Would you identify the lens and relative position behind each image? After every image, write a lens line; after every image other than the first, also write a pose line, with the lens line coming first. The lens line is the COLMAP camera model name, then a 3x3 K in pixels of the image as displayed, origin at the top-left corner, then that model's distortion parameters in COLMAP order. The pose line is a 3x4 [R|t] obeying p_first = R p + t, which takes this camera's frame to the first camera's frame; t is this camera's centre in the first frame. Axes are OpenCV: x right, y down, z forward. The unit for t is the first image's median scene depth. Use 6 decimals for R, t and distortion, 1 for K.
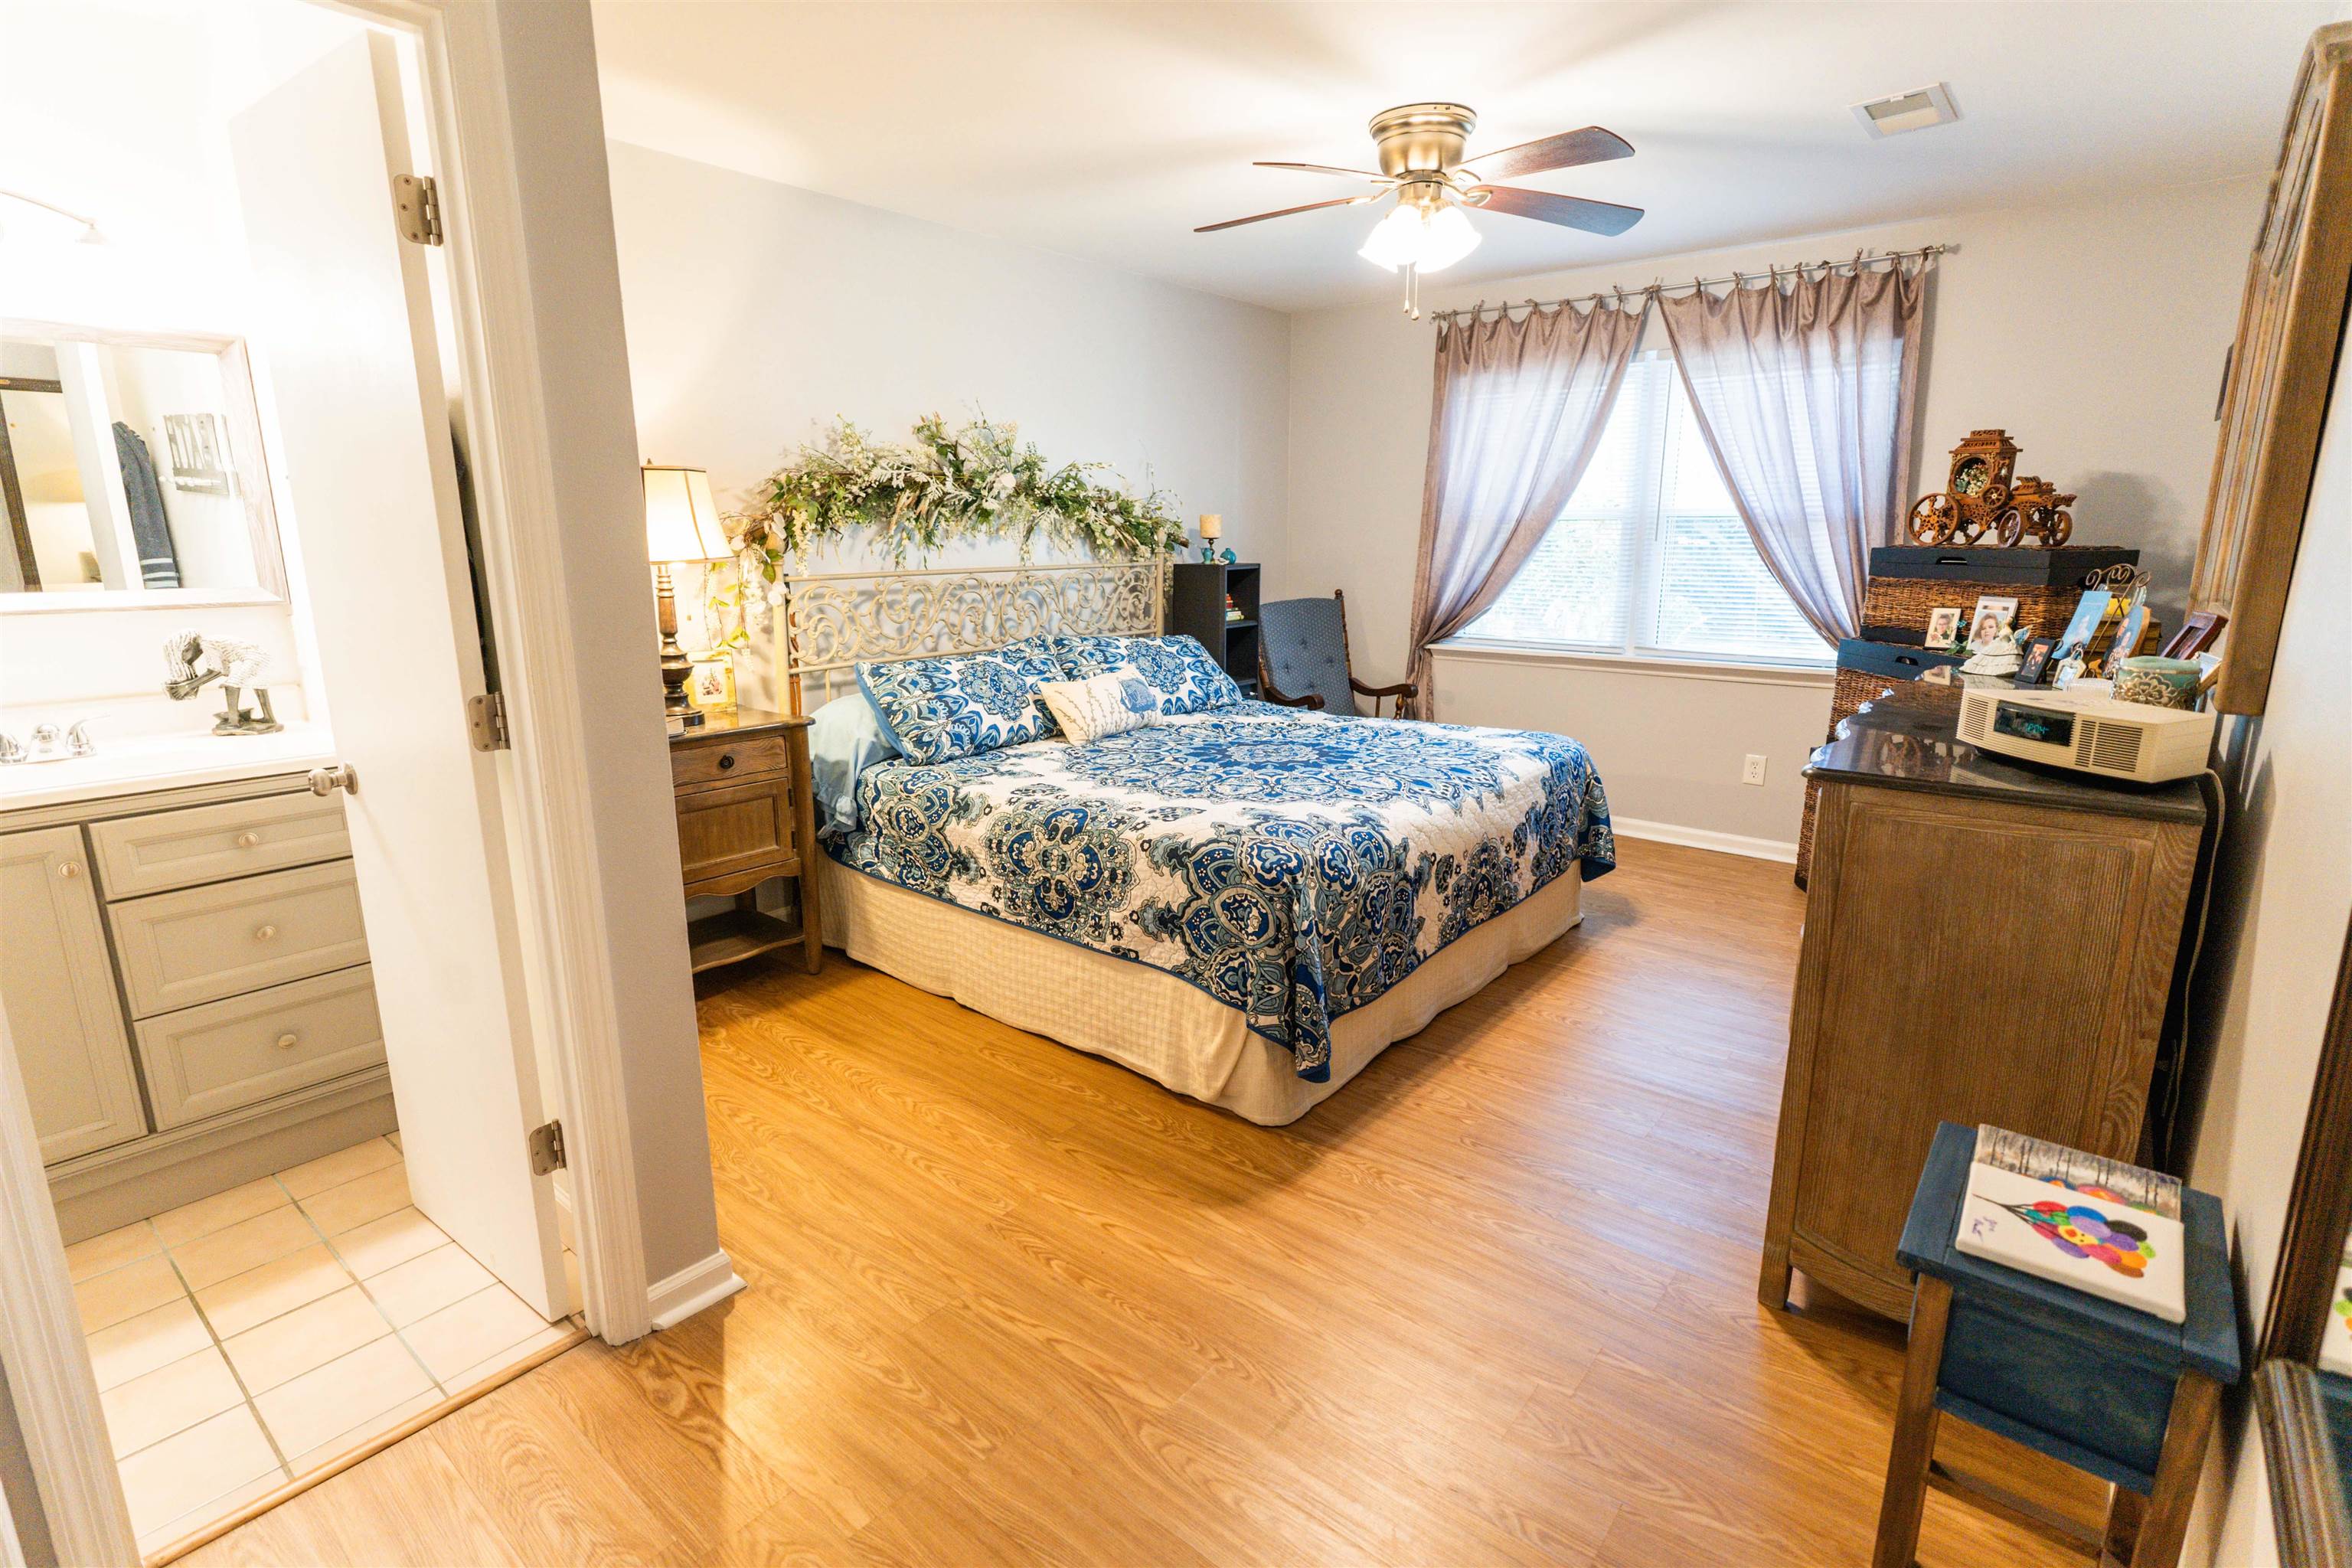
lens RADIAL K [[1119.7, 0, 1180.7], [0, 1119.7, 774.2], [0, 0, 1]] dist [0.006034, 0.000446]
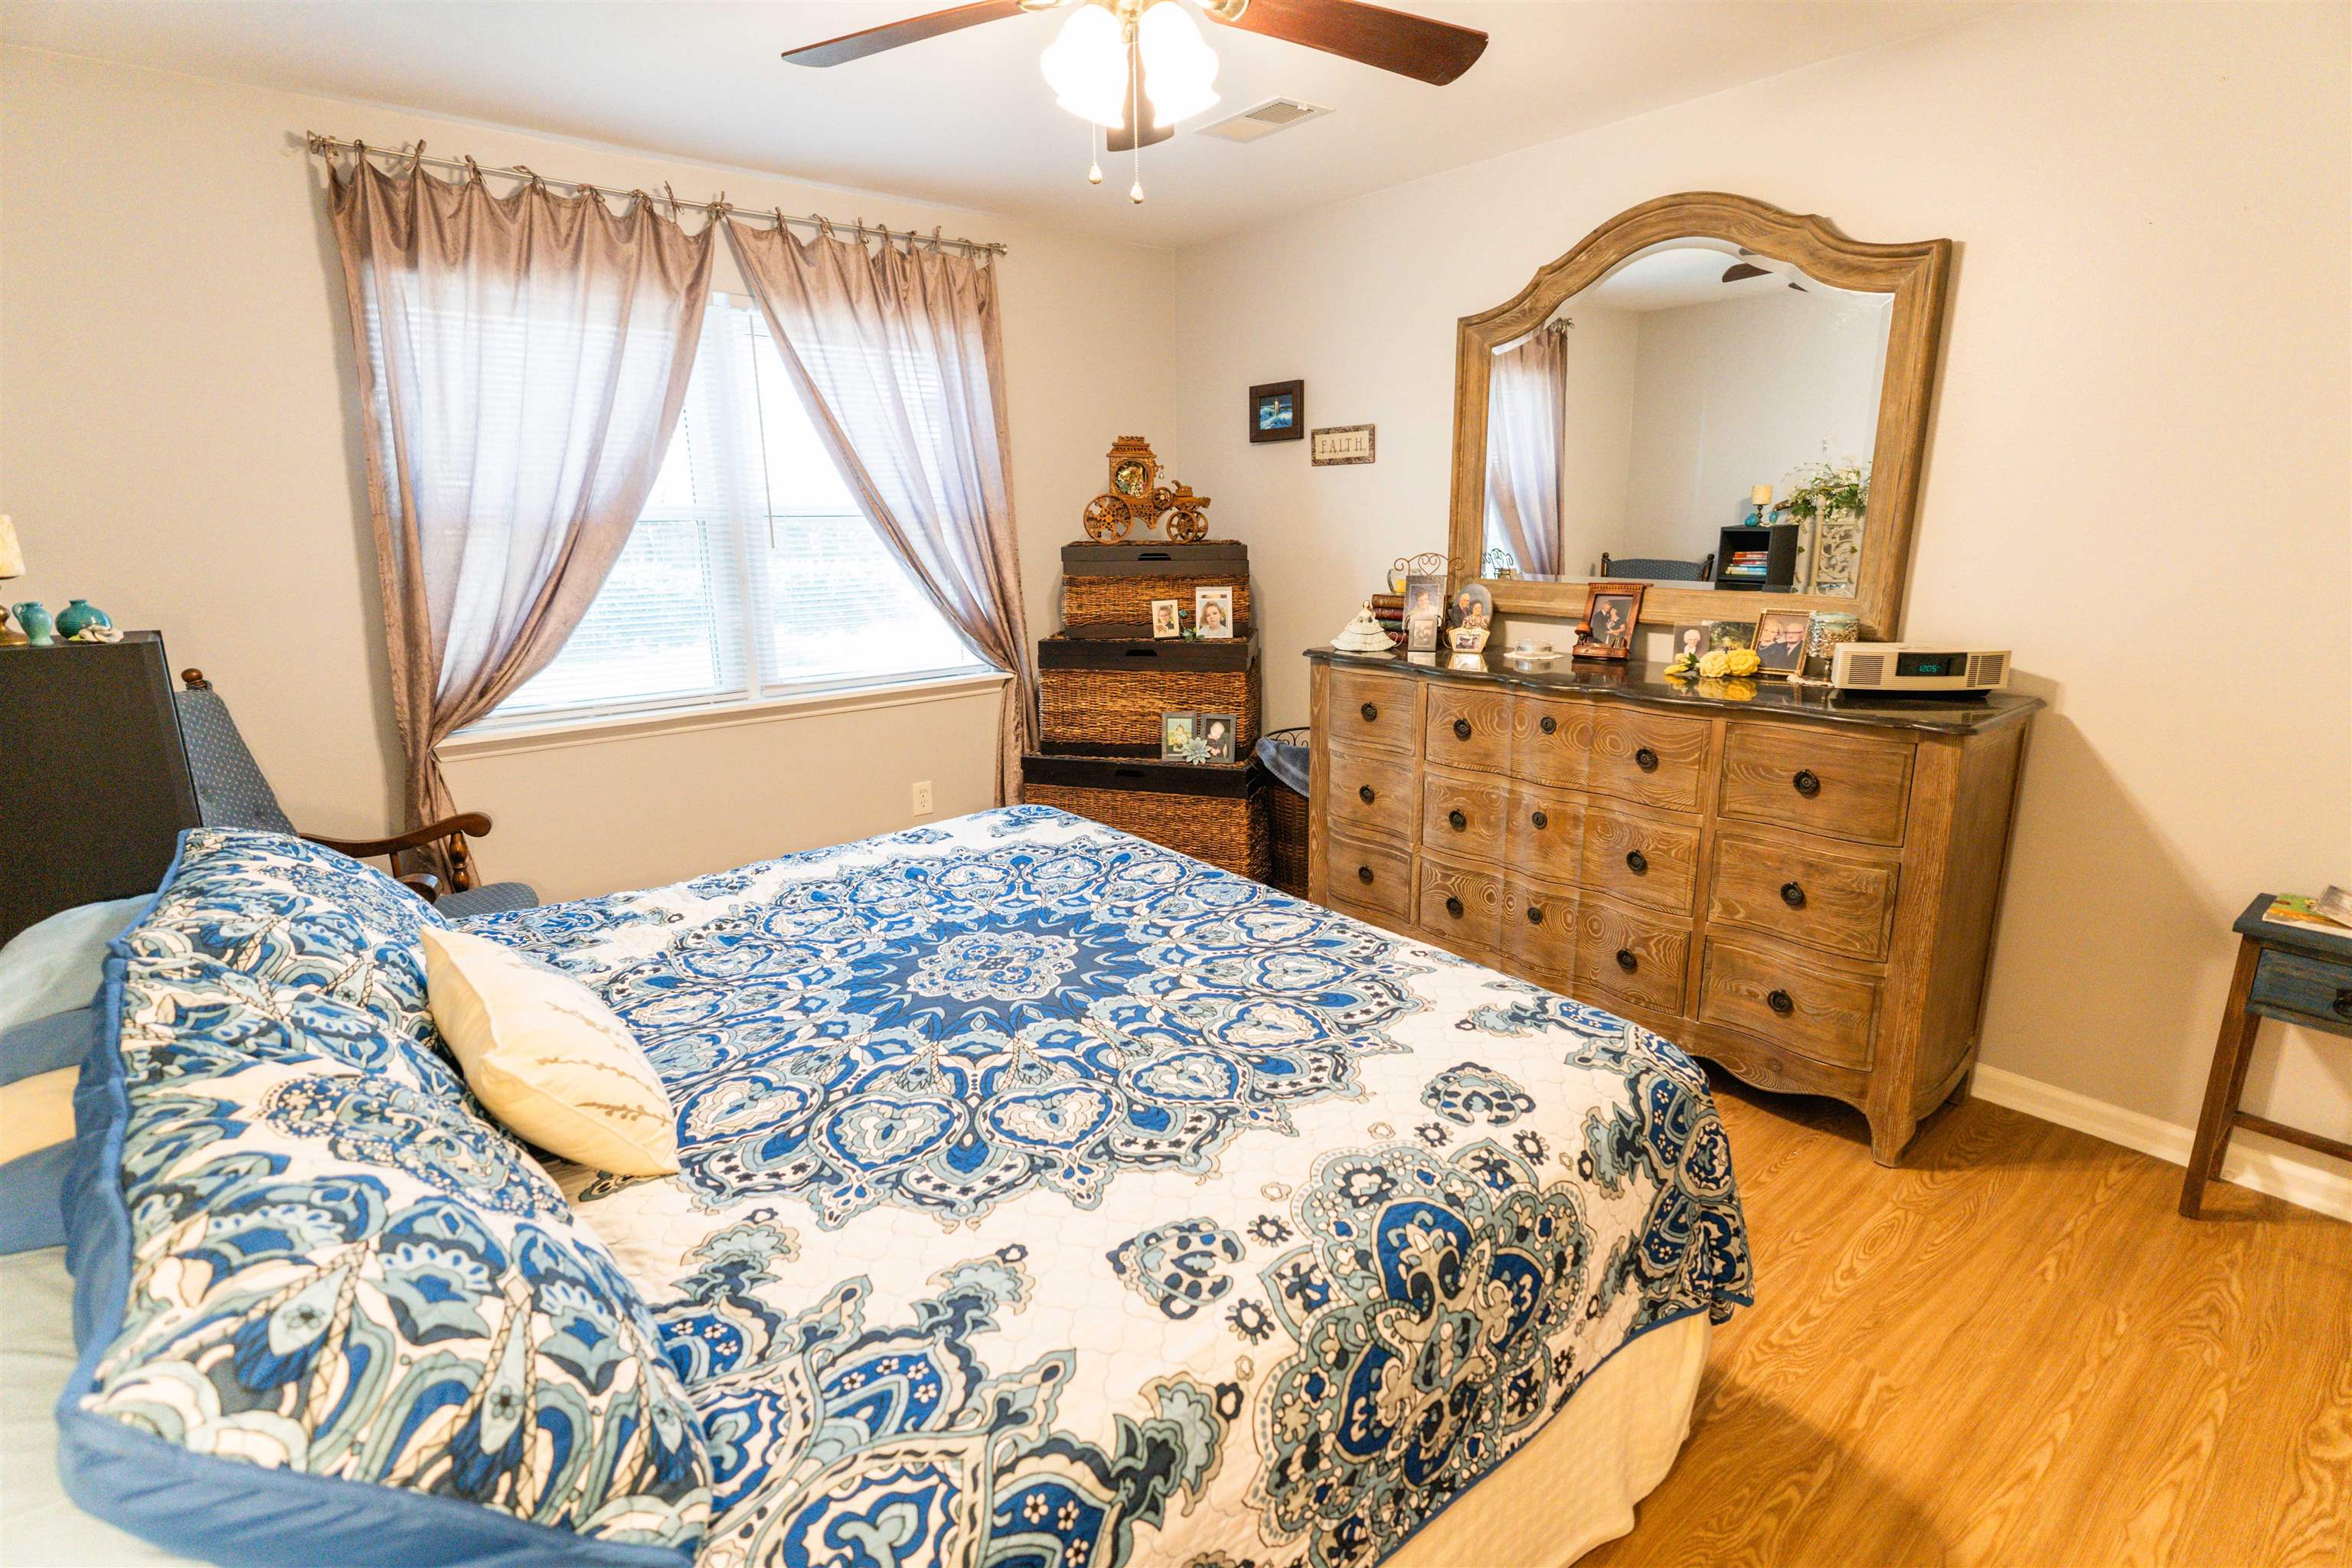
lens RADIAL K [[1119.7, 0, 1180.7], [0, 1119.7, 774.2], [0, 0, 1]] dist [0.006034, 0.000446]
pose [[0.198861, -0.226226, 0.953560, -0.464832], [0.221367, 0.958215, 0.181165, -0.218492], [-0.954699, 0.175060, 0.240631, 0.917468]]
